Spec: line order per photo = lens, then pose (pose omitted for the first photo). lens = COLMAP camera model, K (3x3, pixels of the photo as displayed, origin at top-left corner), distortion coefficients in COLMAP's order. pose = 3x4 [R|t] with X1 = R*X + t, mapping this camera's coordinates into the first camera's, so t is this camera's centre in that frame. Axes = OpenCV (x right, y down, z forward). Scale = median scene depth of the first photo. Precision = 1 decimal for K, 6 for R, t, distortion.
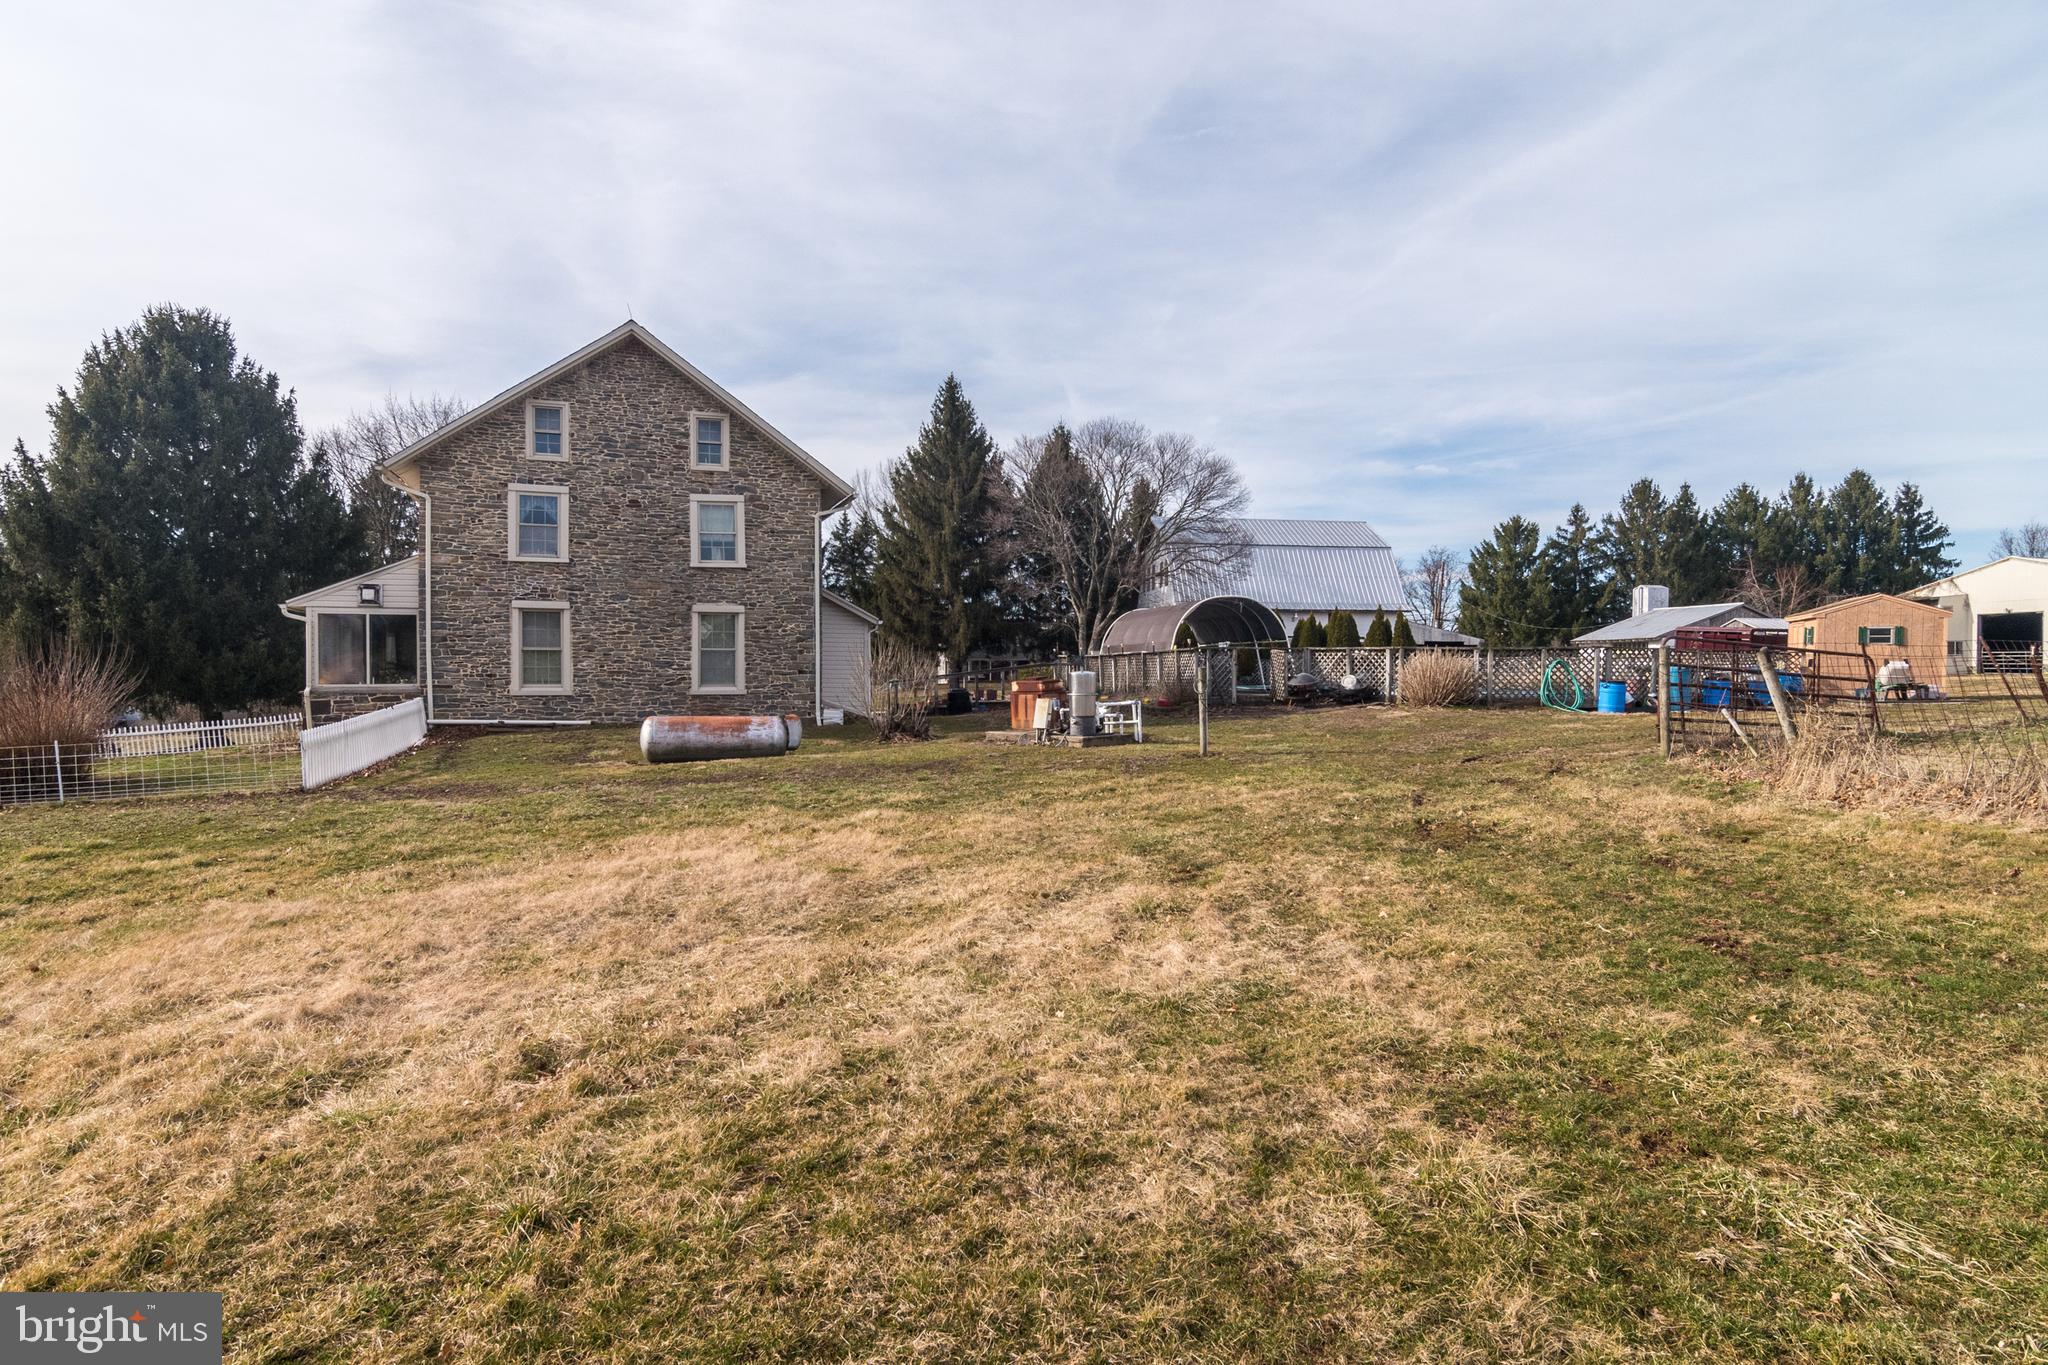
lens RADIAL K [[1105.4, 0, 1012.3], [0, 1105.4, 683.0], [0, 0, 1]] dist [-0.020139, 0.003207]
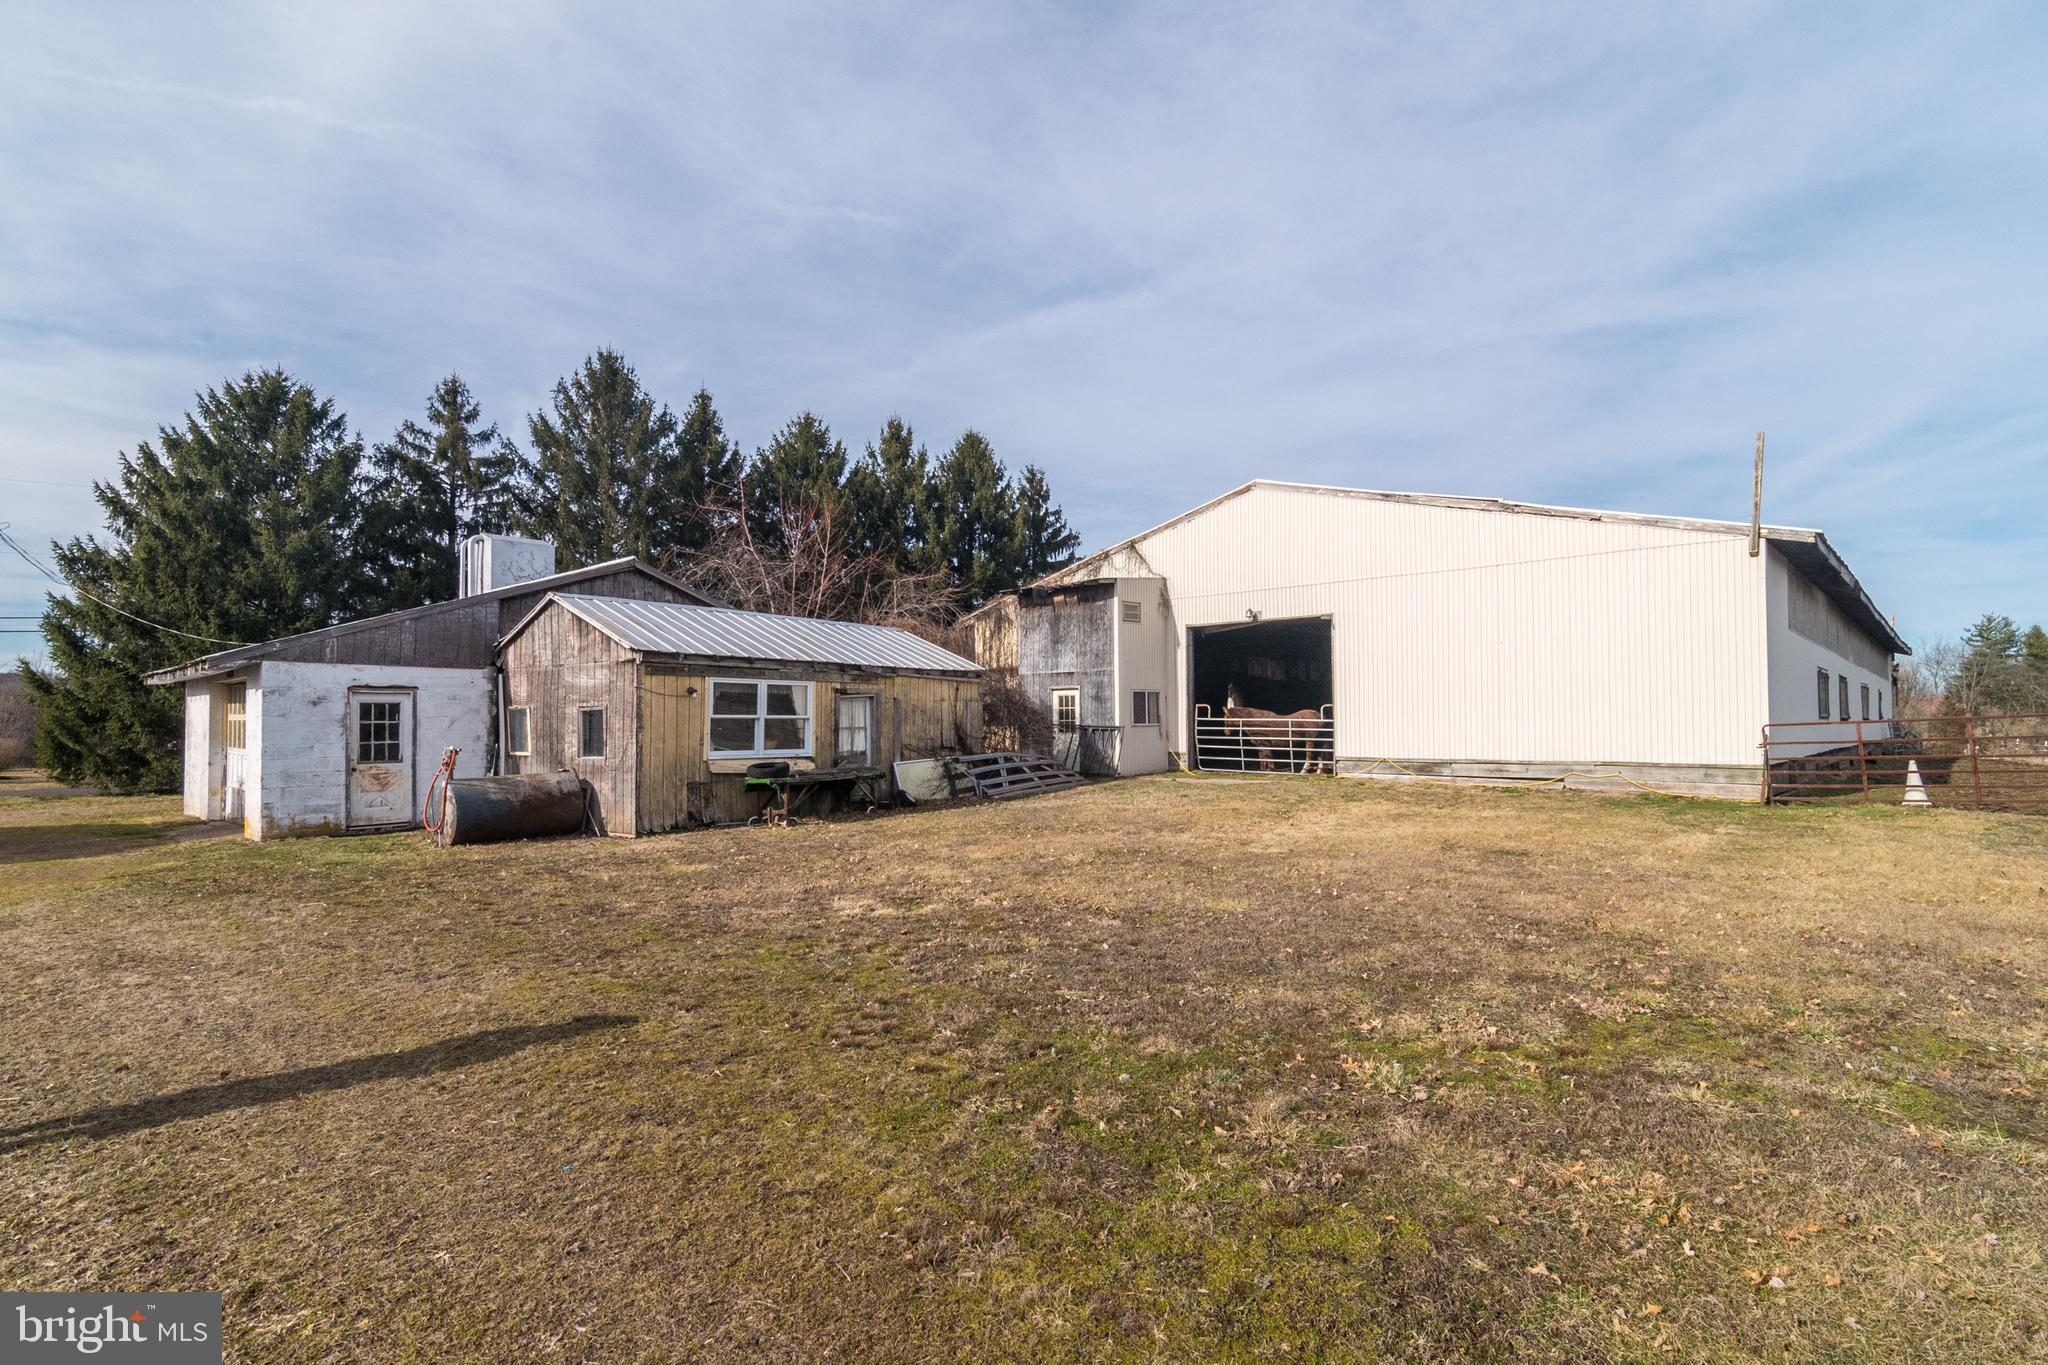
lens RADIAL K [[961.5, 0, 1024.9], [0, 961.5, 688.2], [0, 0, 1]] dist [-0.009660, 0.000493]
pose [[0.771092, 0.016004, 0.636522, 0.447625], [0.013414, 0.999054, -0.041369, -0.018649], [-0.636582, 0.040438, 0.770148, 0.560224]]
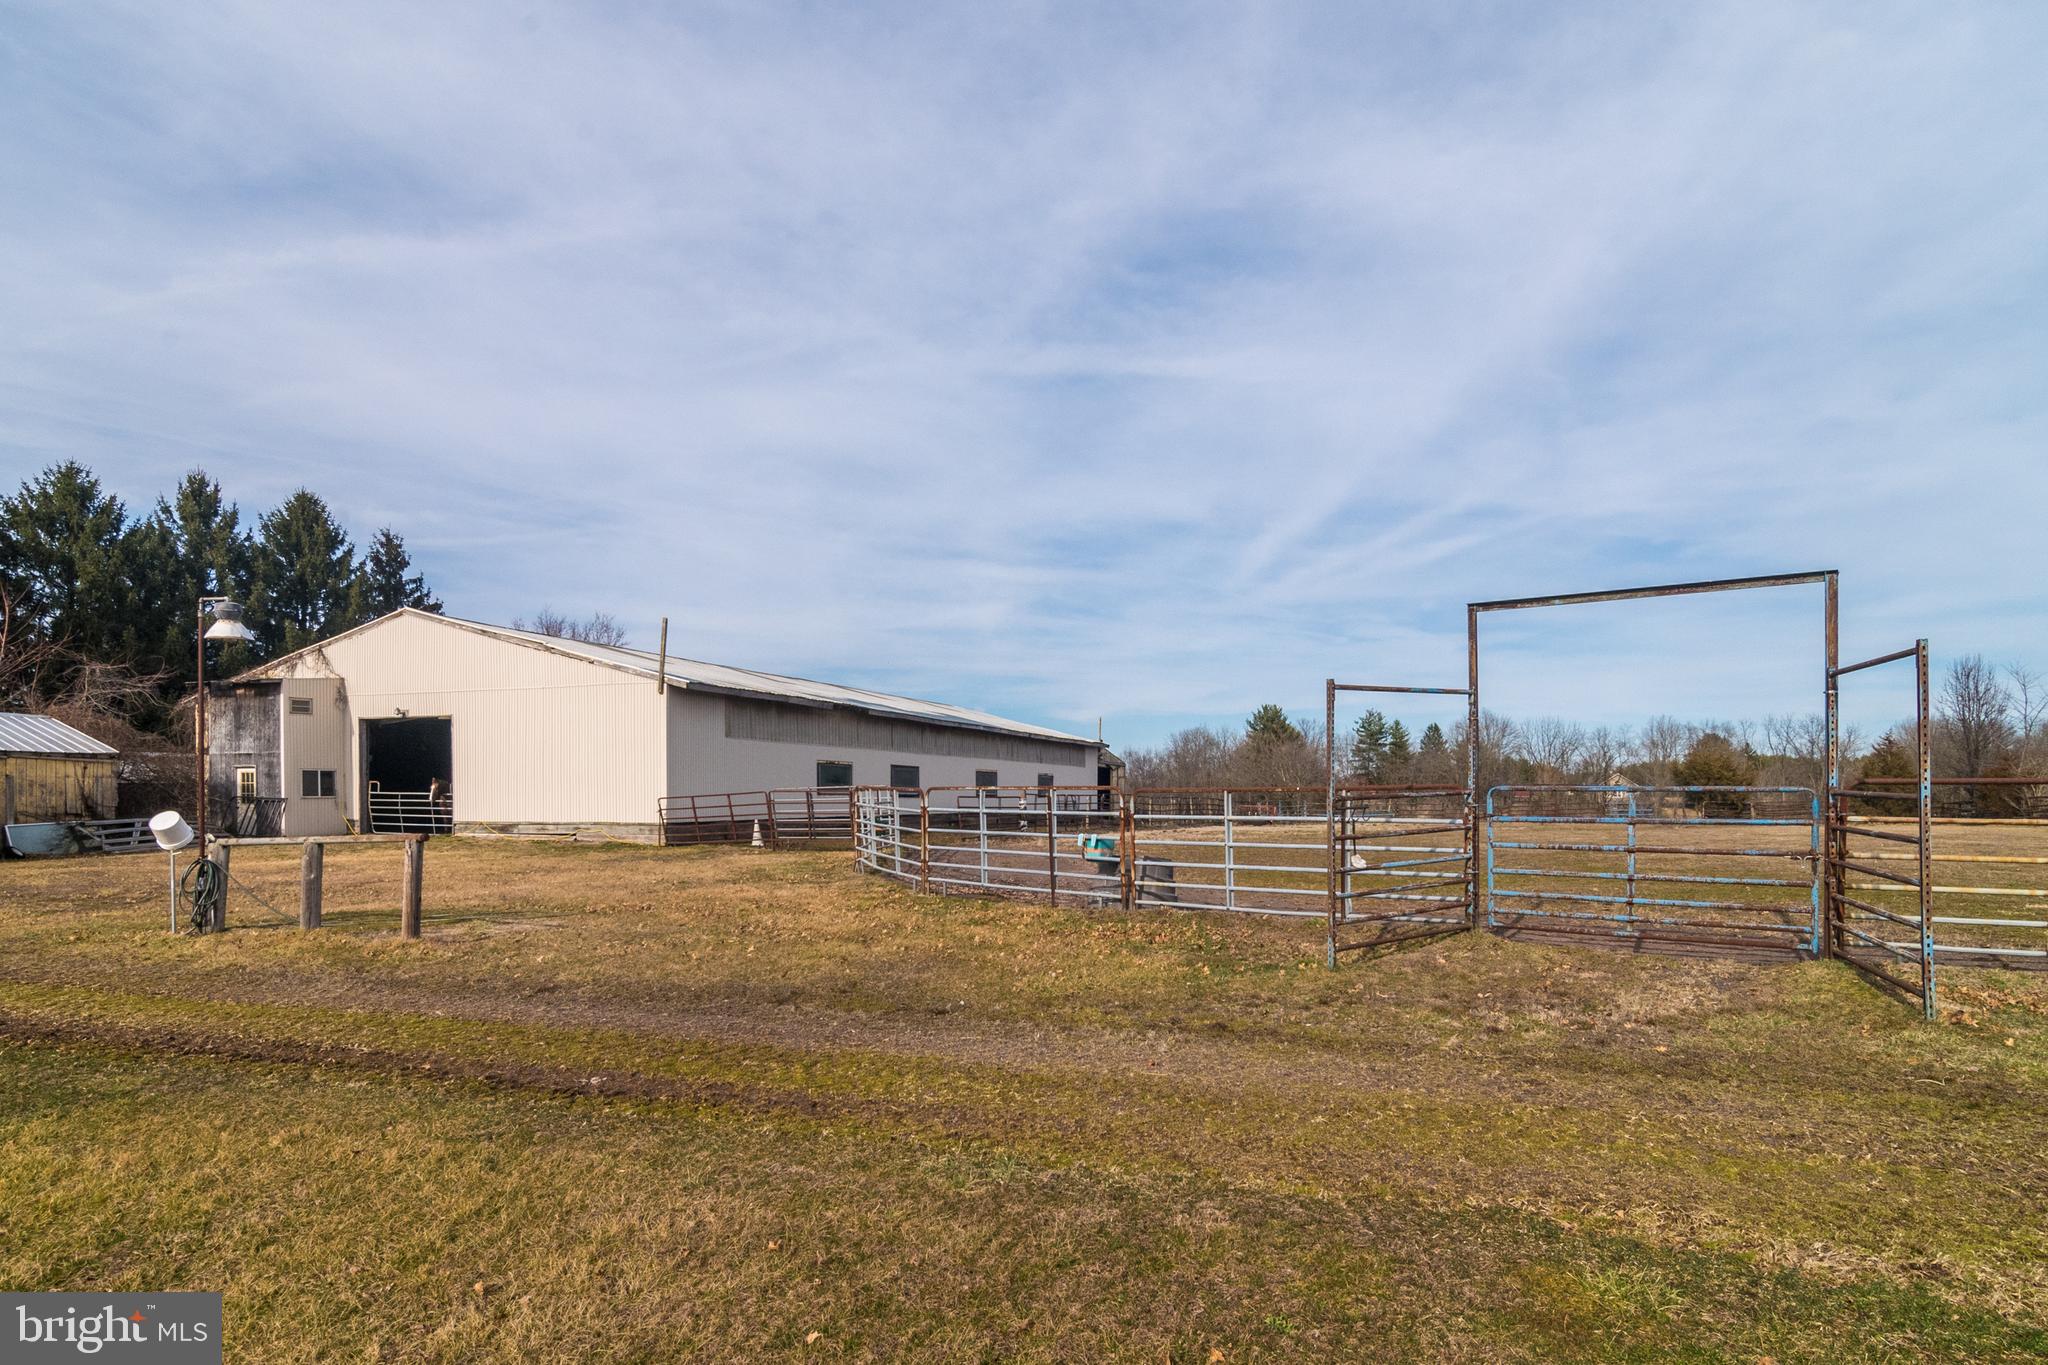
lens RADIAL K [[1105.4, 0, 1053.4], [0, 1105.4, 792.4], [0, 0, 1]] dist [-0.020139, 0.003207]
pose [[0.452735, -0.000133, 0.891645, 0.422035], [0.011503, 0.999918, -0.005691, -0.015738], [-0.891571, 0.012833, 0.452699, 0.349817]]
